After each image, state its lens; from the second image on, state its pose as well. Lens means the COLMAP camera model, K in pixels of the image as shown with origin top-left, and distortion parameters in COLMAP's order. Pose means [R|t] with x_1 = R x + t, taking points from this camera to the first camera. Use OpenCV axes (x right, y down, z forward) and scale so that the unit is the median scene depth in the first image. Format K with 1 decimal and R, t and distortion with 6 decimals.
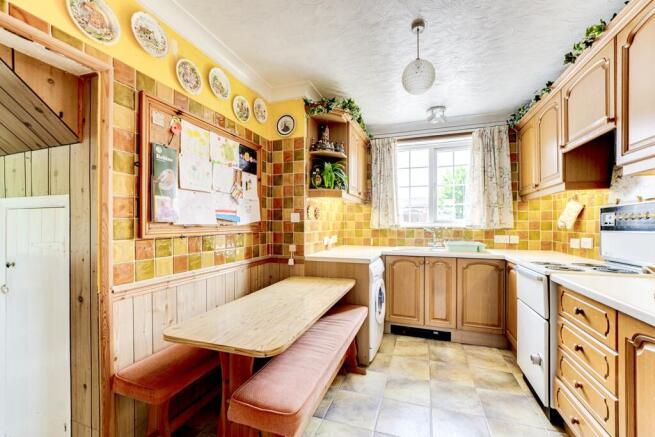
lens RADIAL K [[269.6, 0, 326.1], [0, 269.6, 223.2], [0, 0, 1]] dist [-0.011604, 0.002887]
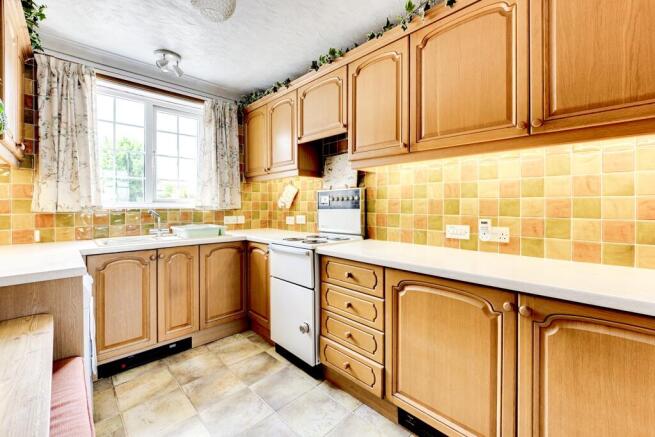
lens RADIAL K [[273.8, 0, 337.2], [0, 273.8, 205.8], [0, 0, 1]] dist [-0.015259, 0.001055]
pose [[0.413901, -0.002547, 0.910318, -0.112287], [-0.001370, 0.999993, 0.003421, 0.005042], [-0.910321, -0.002663, 0.413895, 0.278795]]
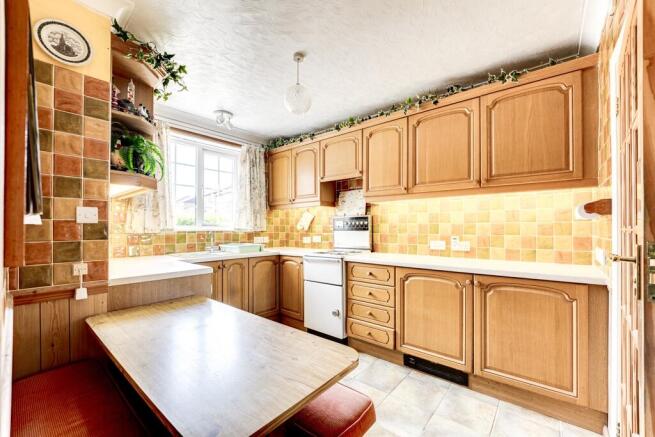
lens RADIAL K [[273.8, 0, 335.2], [0, 273.8, 228.8], [0, 0, 1]] dist [-0.015259, 0.001055]
pose [[0.327253, -0.001752, 0.944935, -0.488023], [0.000042, 0.999998, 0.001840, 0.007814], [-0.944937, -0.000562, 0.327253, 0.317228]]
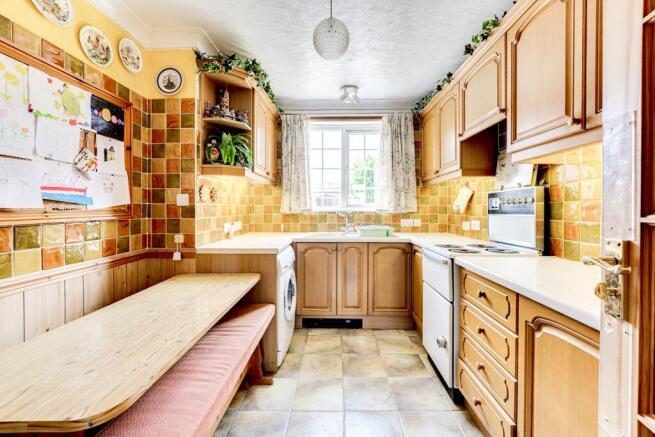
lens RADIAL K [[273.8, 0, 328.7], [0, 273.8, 209.9], [0, 0, 1]] dist [-0.015259, 0.001055]
pose [[0.948860, -0.001210, 0.315694, 0.038806], [-0.001471, 0.999965, 0.008253, 0.001757], [-0.315693, -0.008296, 0.948825, 0.109990]]
